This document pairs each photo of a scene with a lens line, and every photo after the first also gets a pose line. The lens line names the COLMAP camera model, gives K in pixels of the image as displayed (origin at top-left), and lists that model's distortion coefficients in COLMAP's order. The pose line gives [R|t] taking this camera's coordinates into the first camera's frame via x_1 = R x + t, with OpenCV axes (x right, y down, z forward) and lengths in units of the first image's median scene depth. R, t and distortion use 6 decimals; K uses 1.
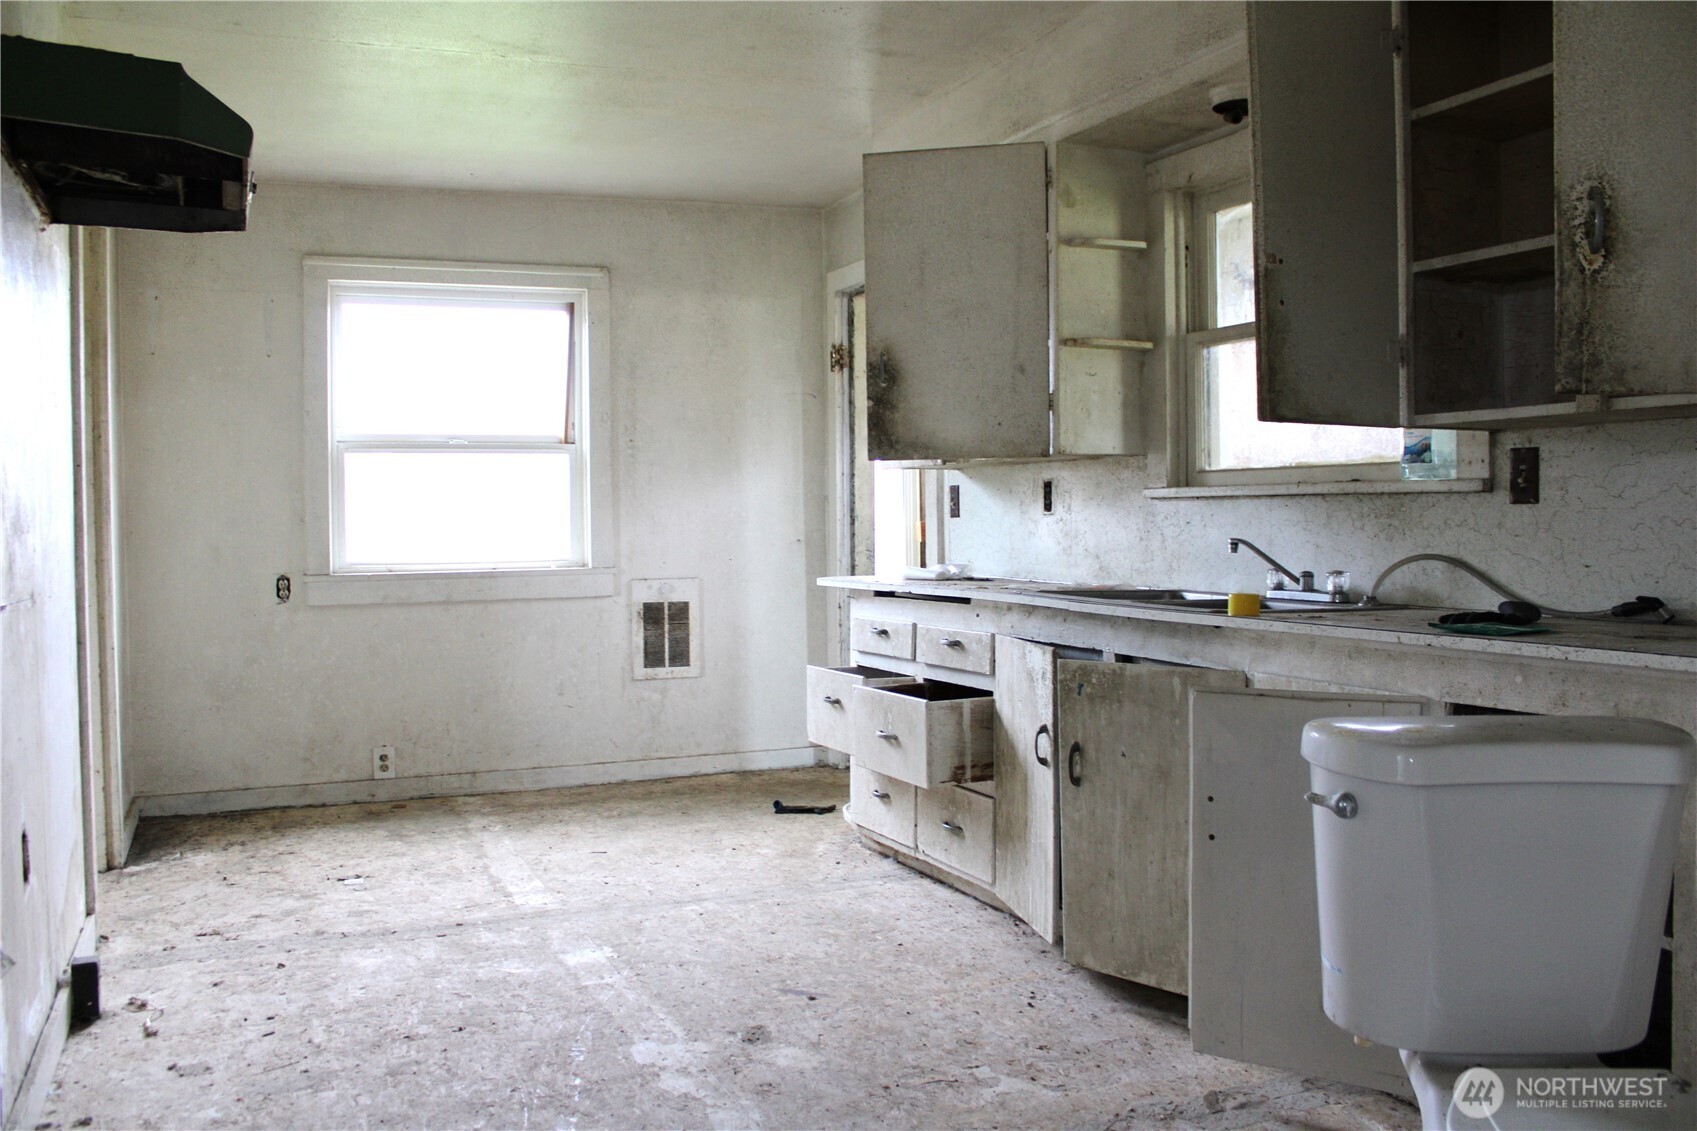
lens RADIAL K [[1402.9, 0, 840.0], [0, 1402.9, 565.7], [0, 0, 1]] dist [-0.173230, 0.156404]
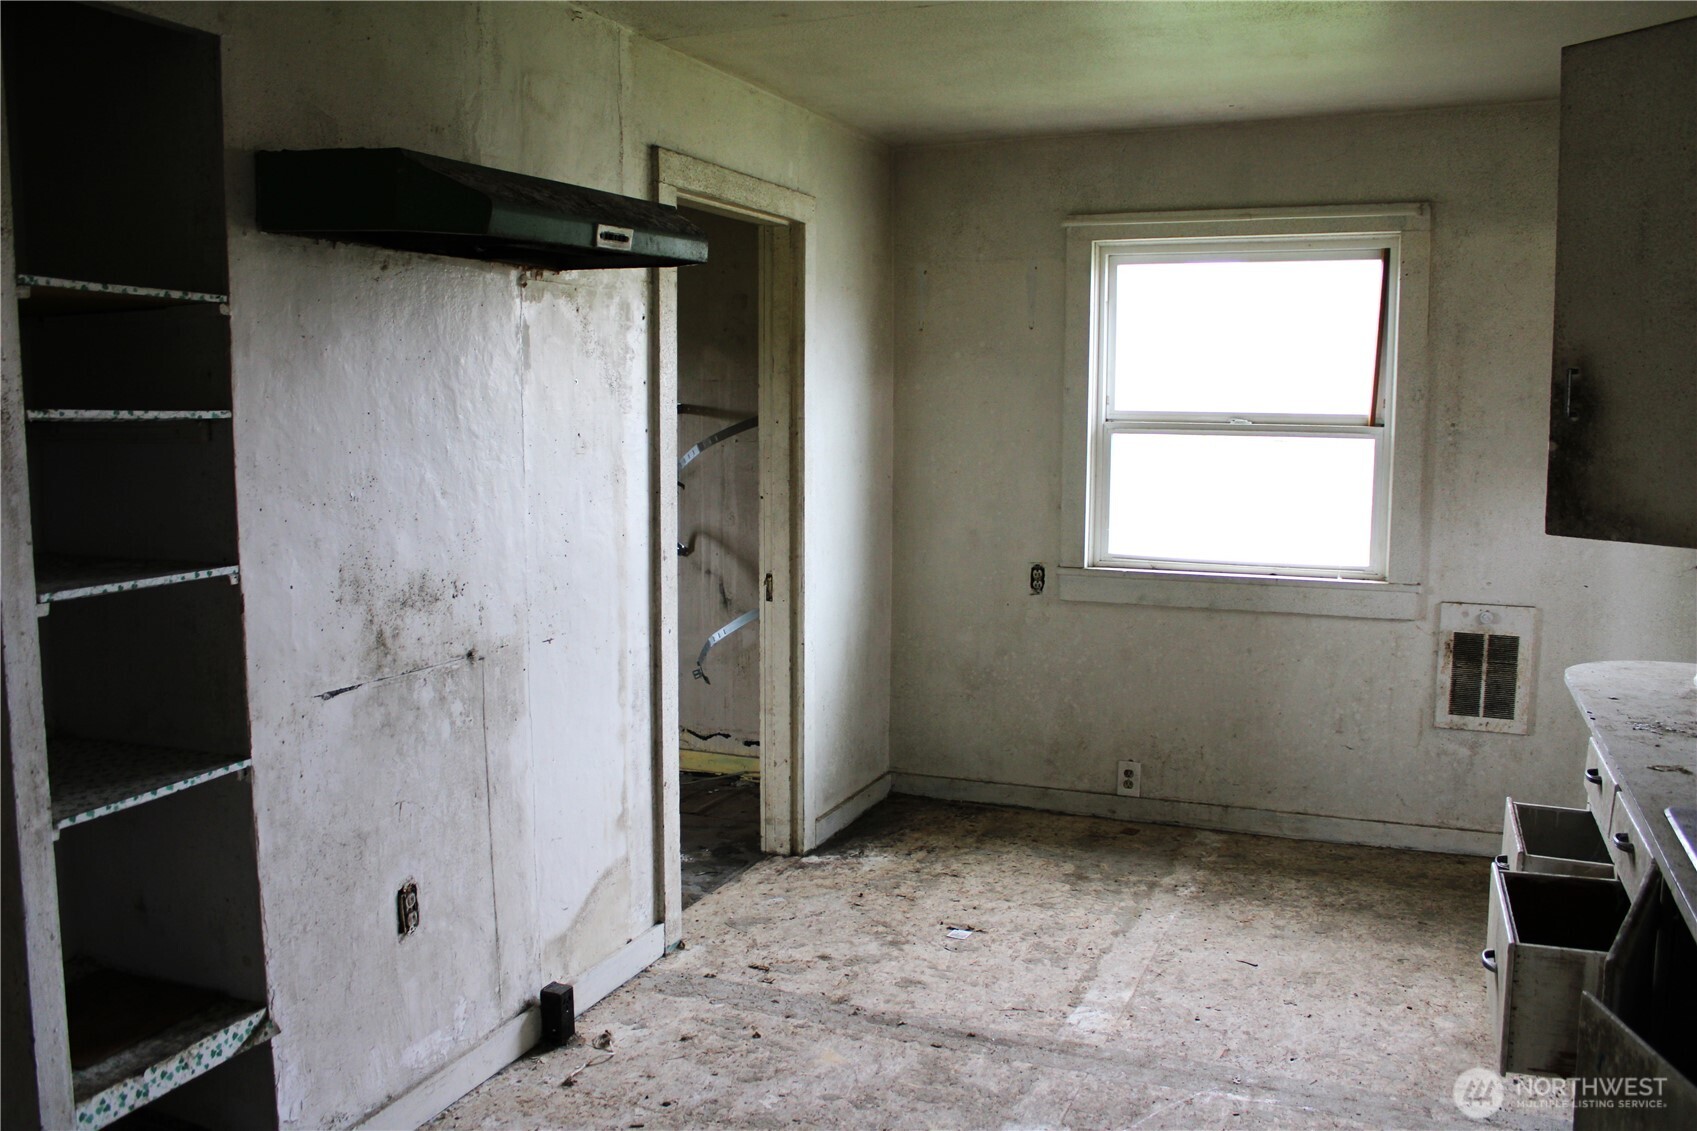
lens RADIAL K [[1402.9, 0, 840.0], [0, 1402.9, 565.7], [0, 0, 1]] dist [-0.173230, 0.156404]
pose [[0.685065, 0.097678, -0.721904, 0.180343], [-0.032525, 0.994083, 0.103641, -0.082957], [0.727756, -0.047521, 0.684188, 0.239185]]
